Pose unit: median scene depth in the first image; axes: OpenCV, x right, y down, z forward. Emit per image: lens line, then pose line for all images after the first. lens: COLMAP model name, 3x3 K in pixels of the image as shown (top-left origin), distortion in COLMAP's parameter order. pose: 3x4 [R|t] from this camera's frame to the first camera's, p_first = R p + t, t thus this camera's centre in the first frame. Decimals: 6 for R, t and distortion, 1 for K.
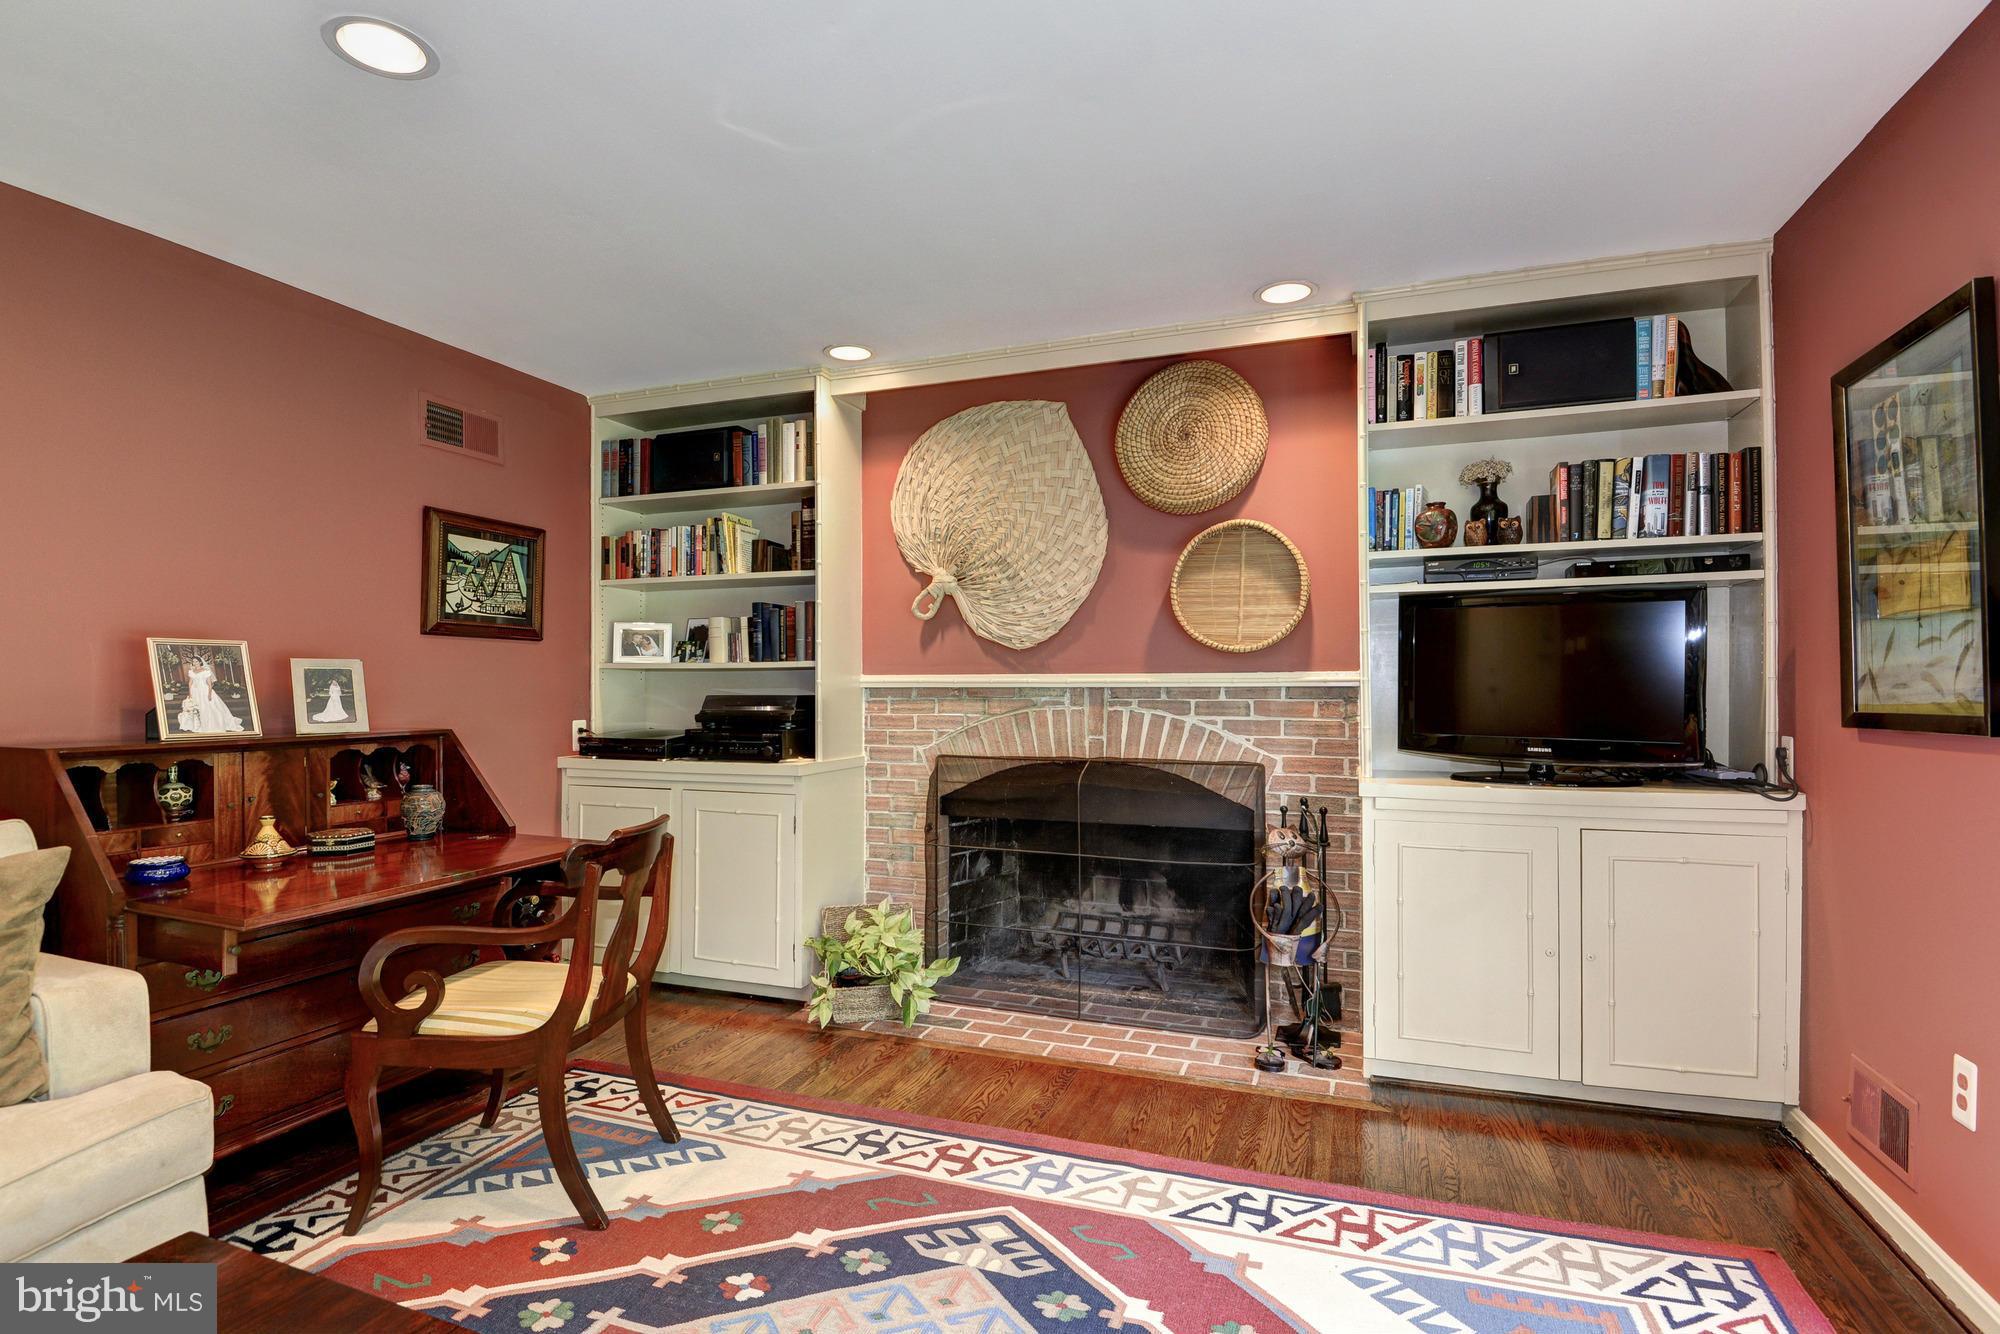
lens RADIAL K [[938.9, 0, 983.7], [0, 938.9, 687.2], [0, 0, 1]] dist [-0.012635, -0.006922]
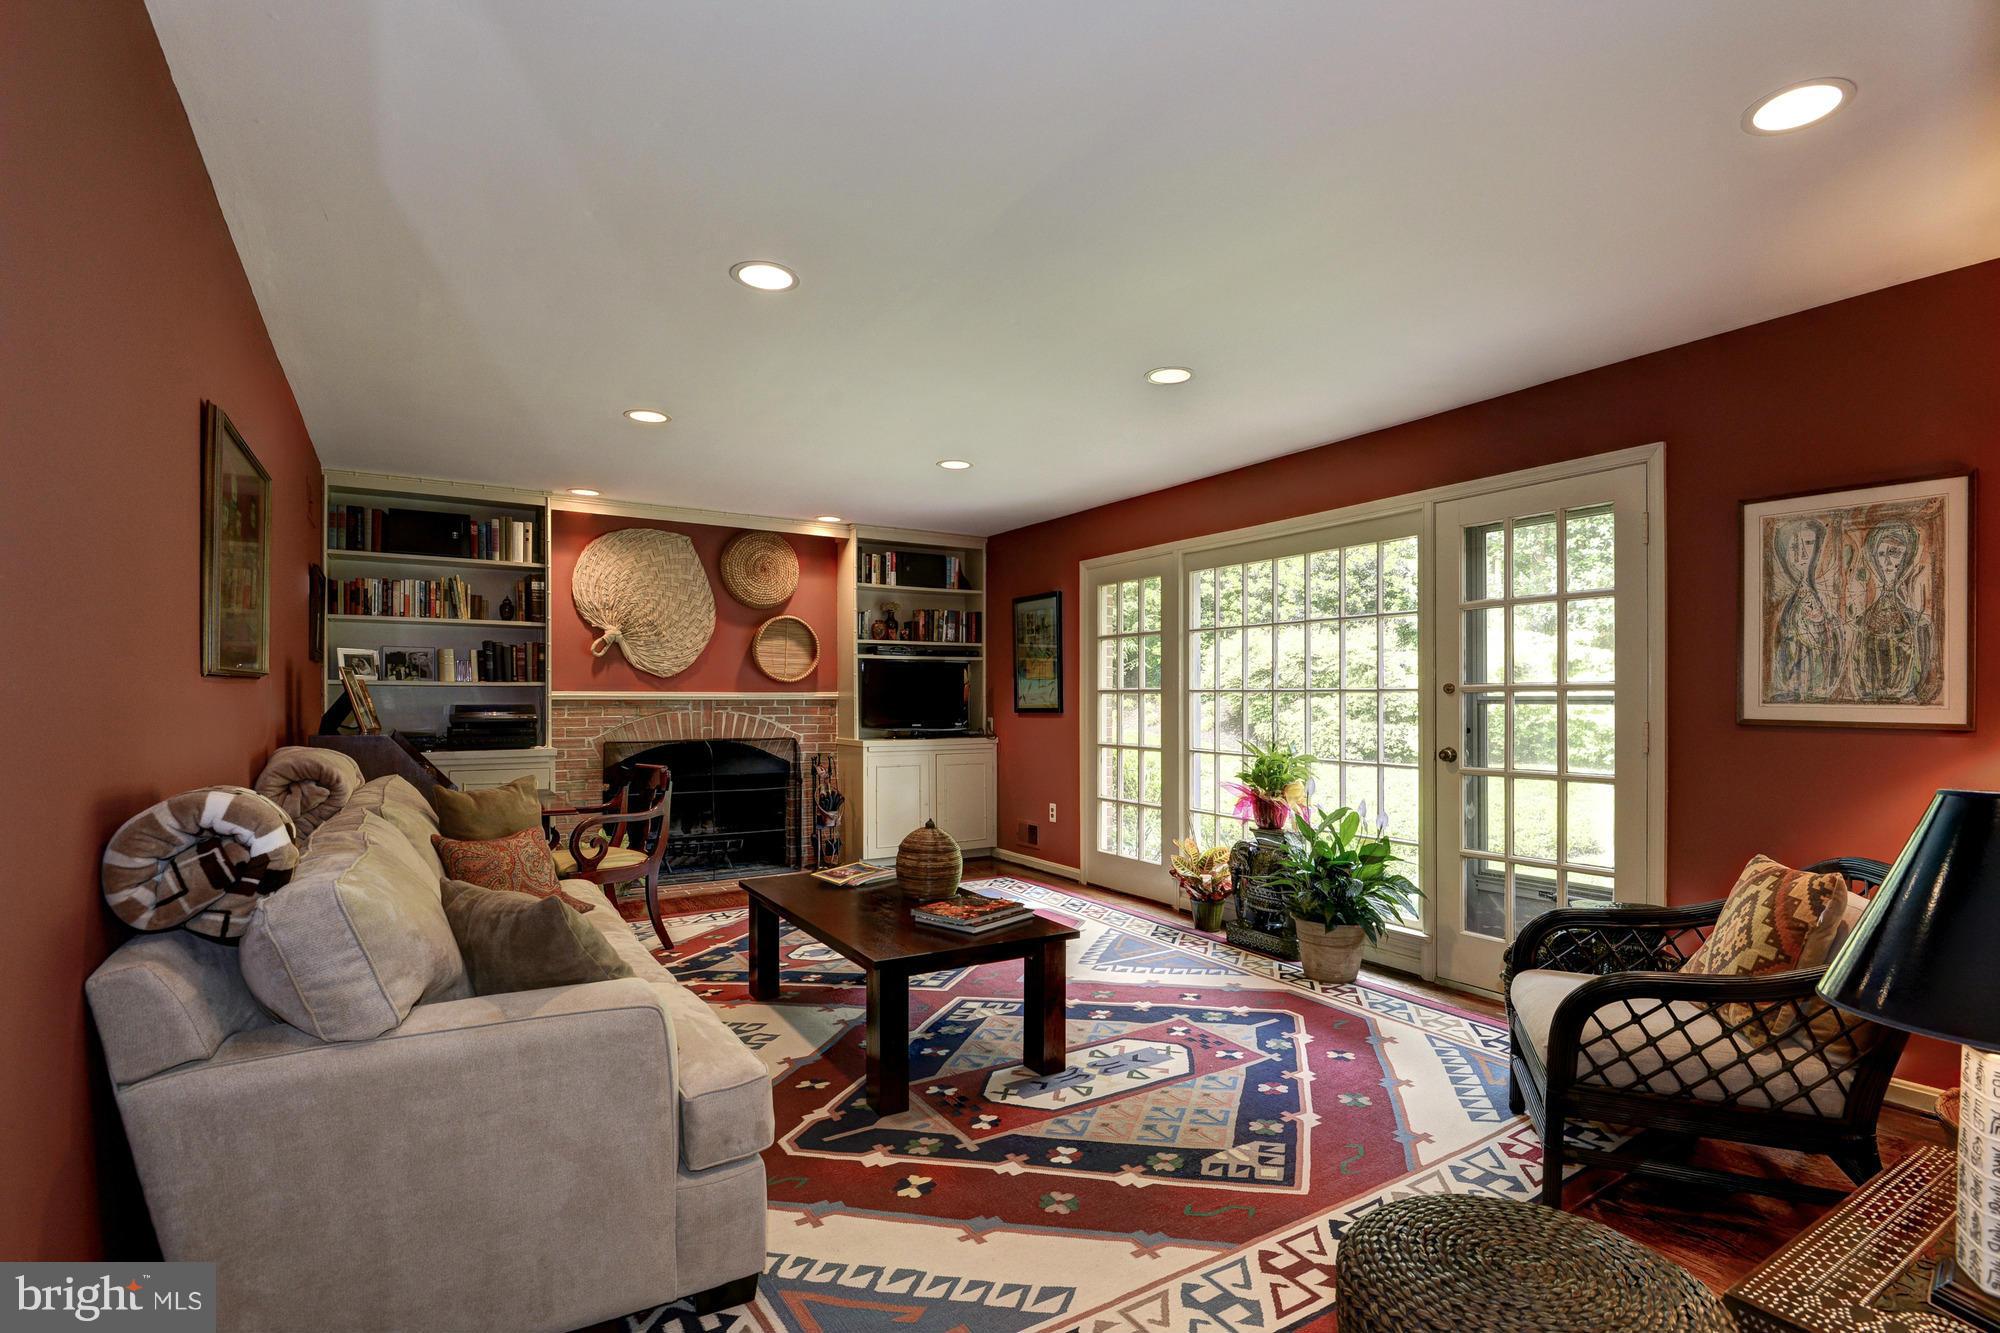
lens RADIAL K [[938.9, 0, 1003.1], [0, 938.9, 680.6], [0, 0, 1]] dist [-0.012635, -0.006922]
pose [[0.612950, 0.016633, 0.789947, -0.950102], [-0.001744, 0.999804, -0.019698, -0.001864], [-0.790120, 0.010696, 0.612859, -0.543665]]
